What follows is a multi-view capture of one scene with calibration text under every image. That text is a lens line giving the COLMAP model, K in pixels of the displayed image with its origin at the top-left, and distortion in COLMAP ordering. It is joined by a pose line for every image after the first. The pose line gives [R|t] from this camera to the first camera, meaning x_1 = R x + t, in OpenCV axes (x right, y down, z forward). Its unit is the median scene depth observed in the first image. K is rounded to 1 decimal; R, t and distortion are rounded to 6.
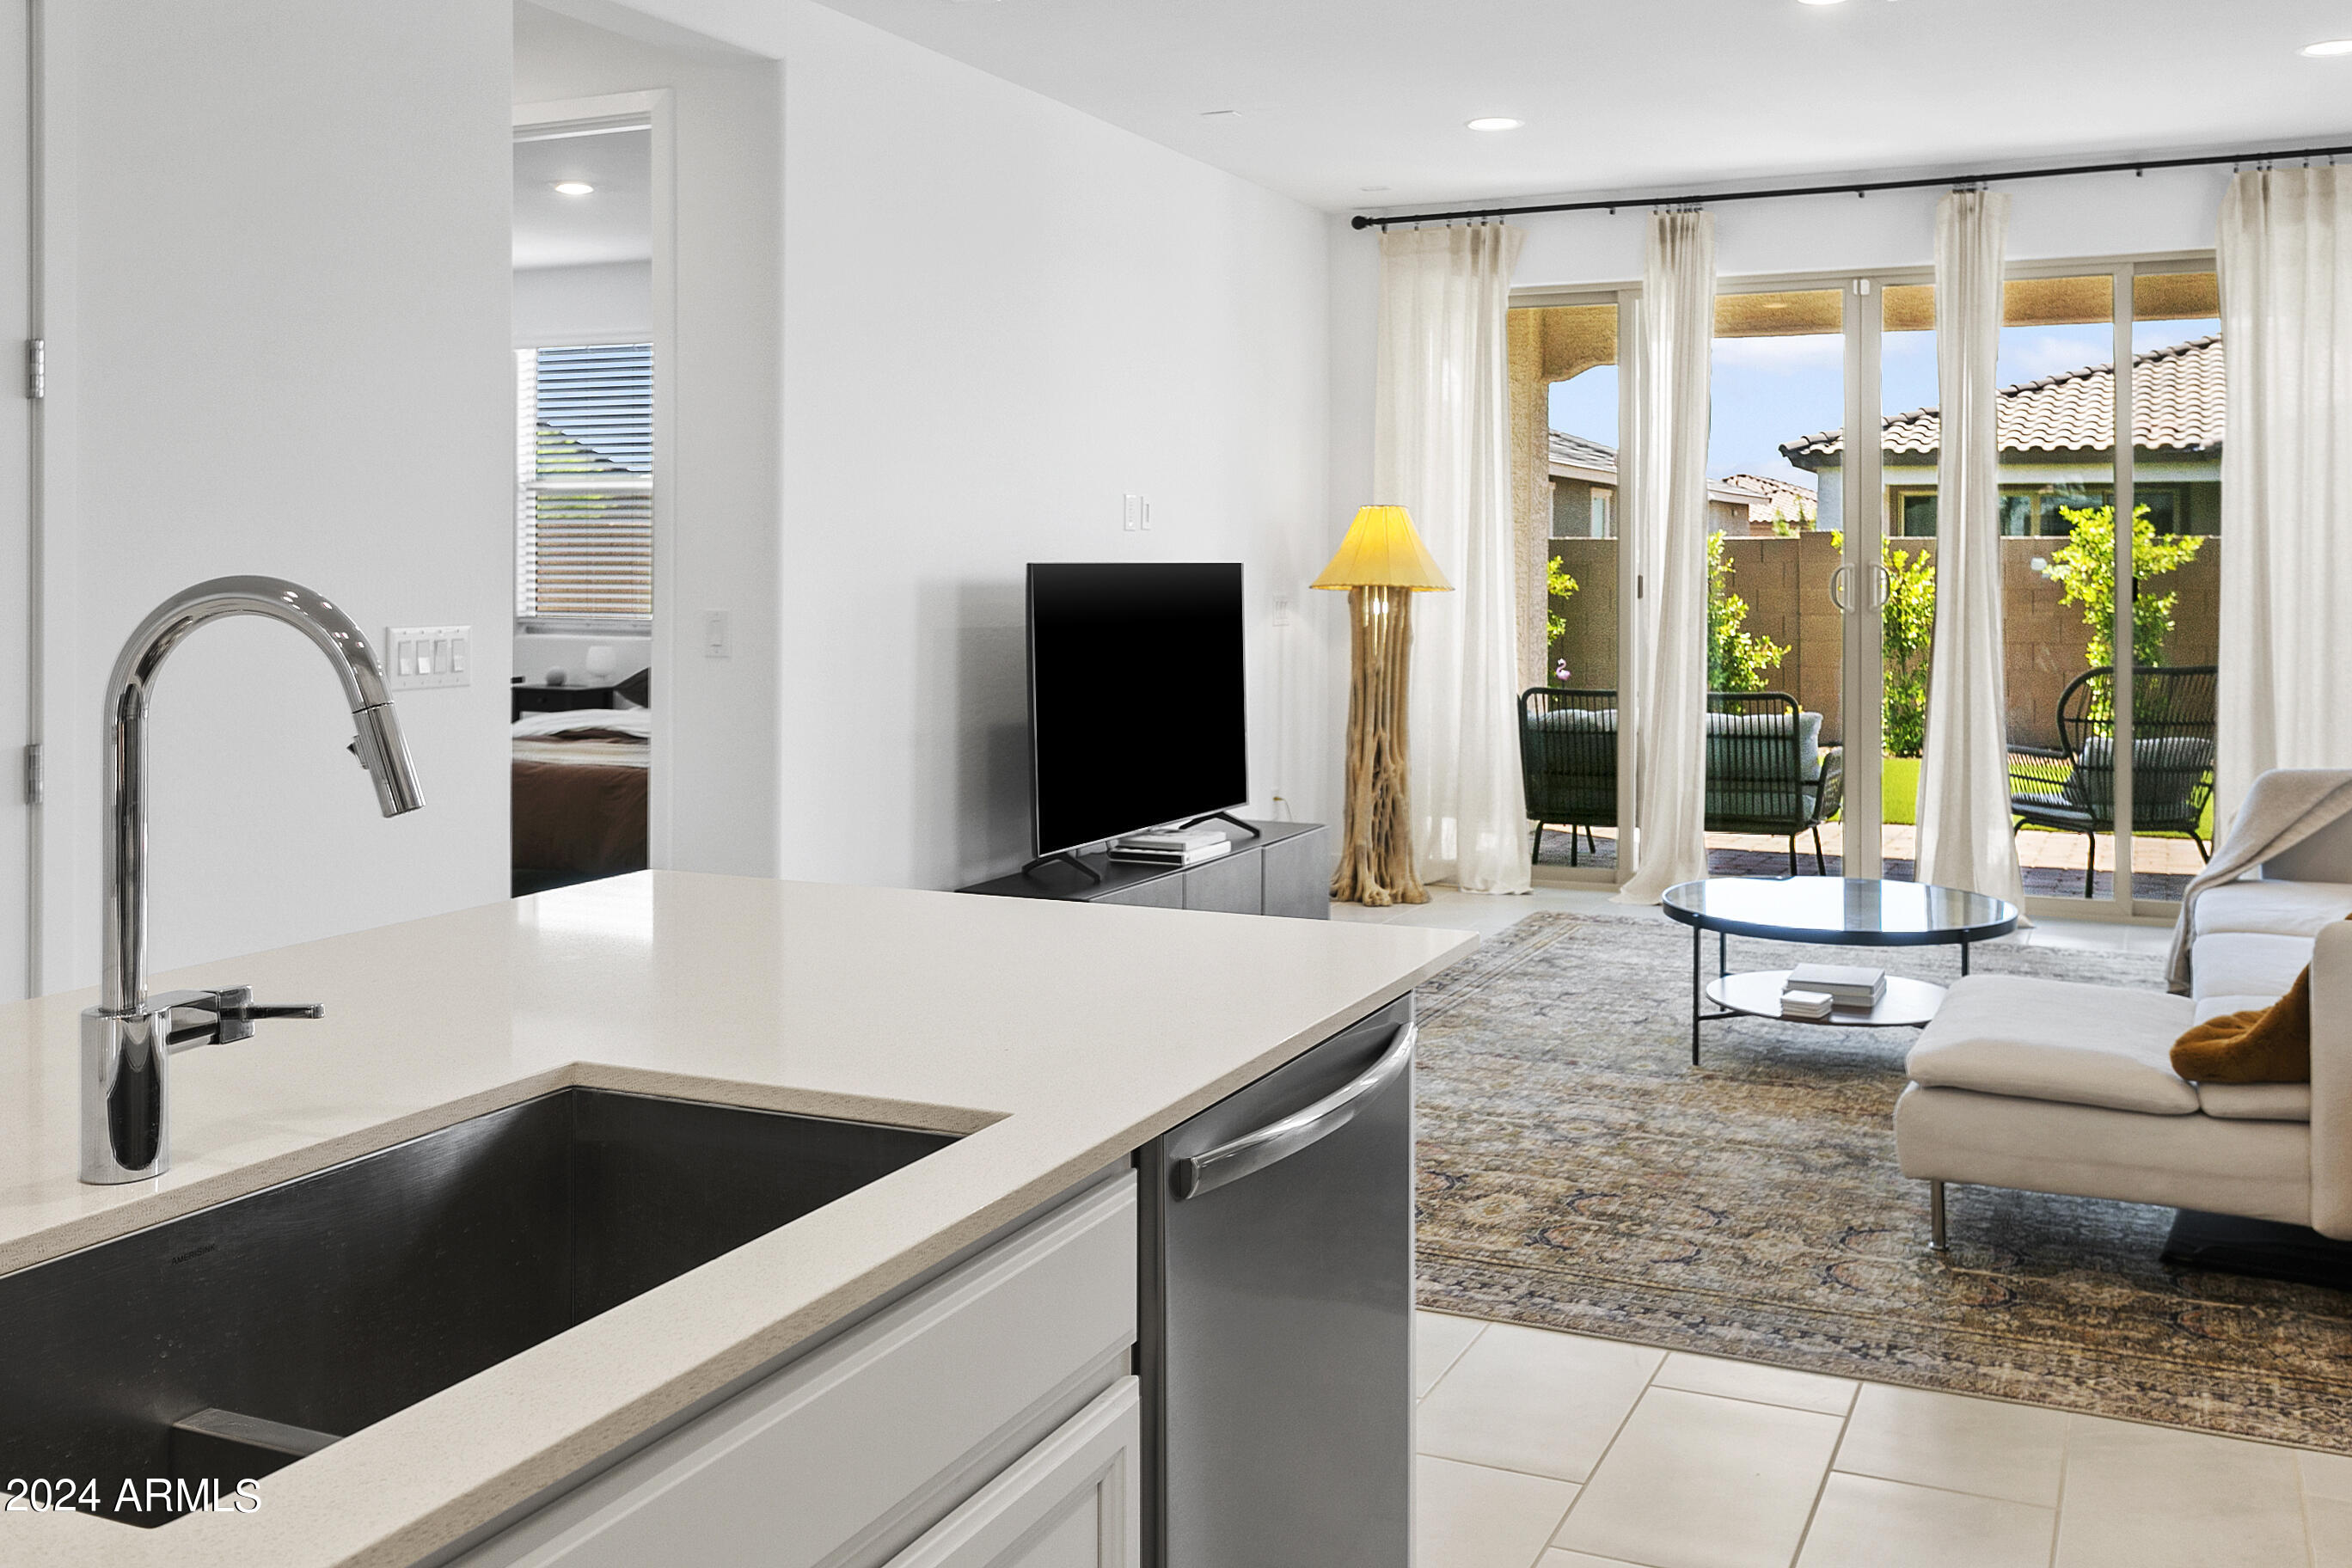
lens RADIAL K [[2170.9, 0, 1173.9], [0, 2170.9, 777.1], [0, 0, 1]] dist [-0.006950, 0.000000]
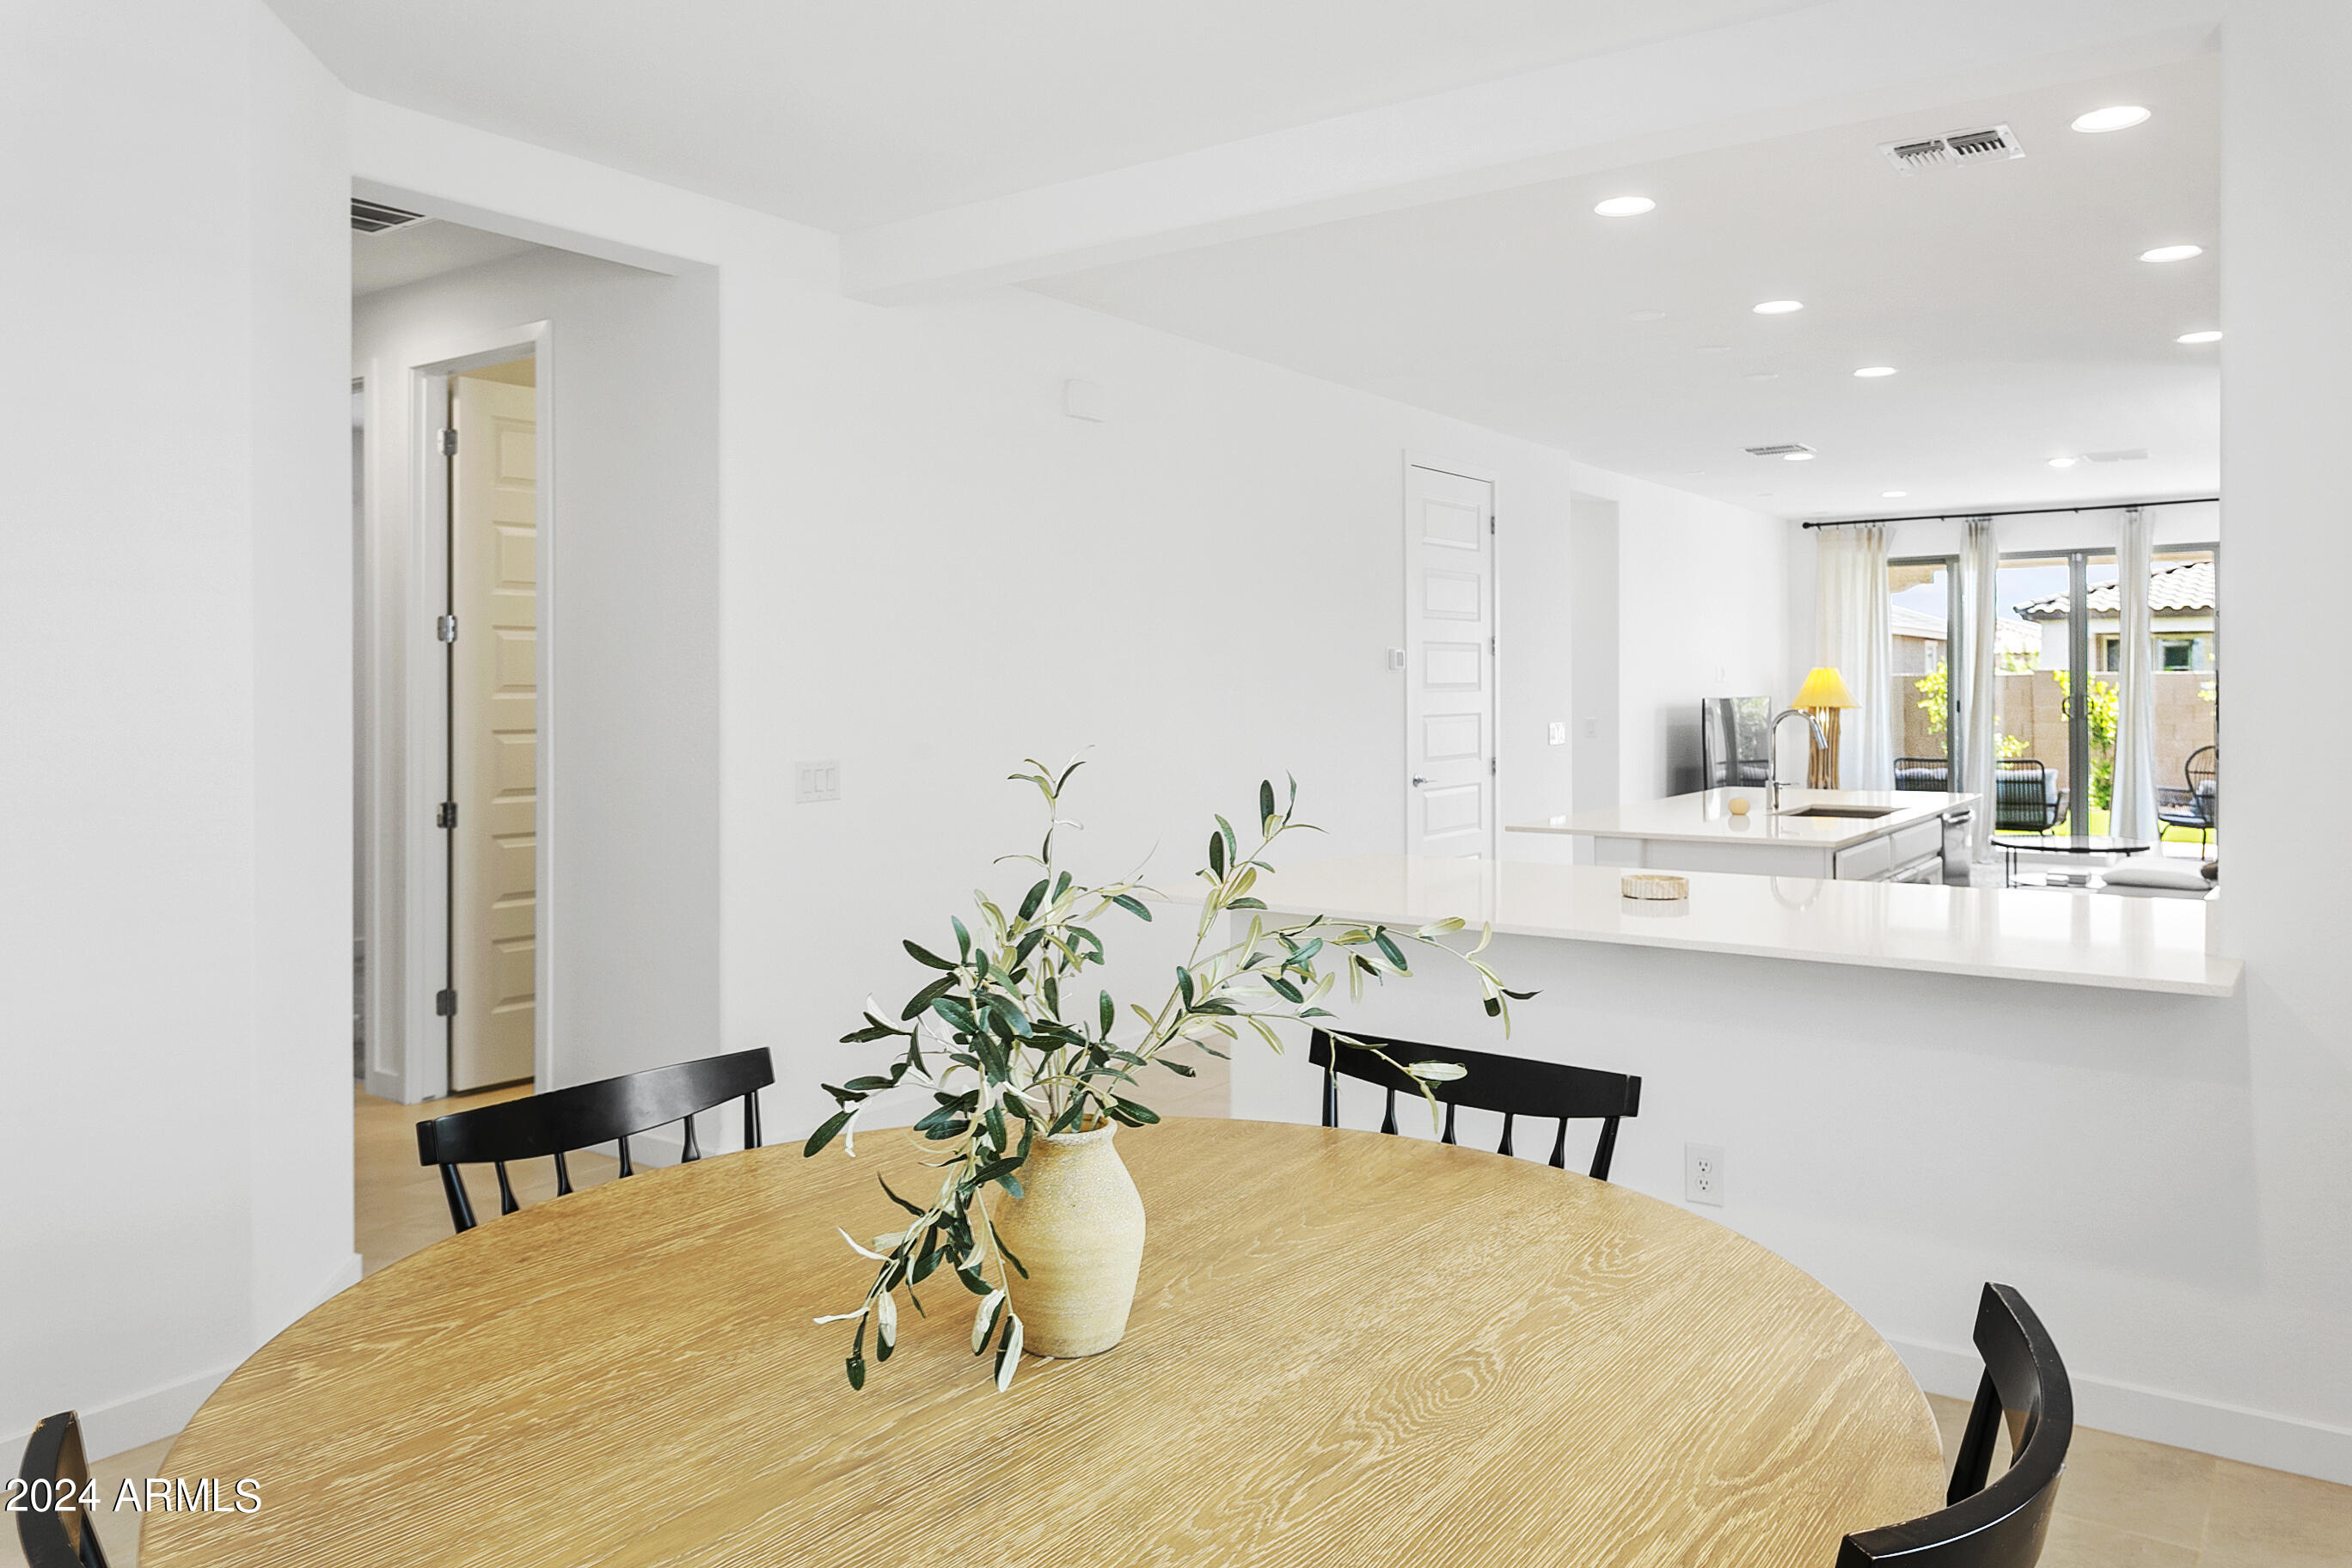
lens RADIAL K [[1702.5, 0, 1179.7], [0, 1702.5, 796.3], [0, 0, 1]] dist [-0.006456, -0.002195]
pose [[0.984275, 0.001284, -0.176636, -0.210313], [-0.007621, 0.999351, -0.035203, 0.054723], [0.176477, 0.035995, 0.983646, -0.648878]]
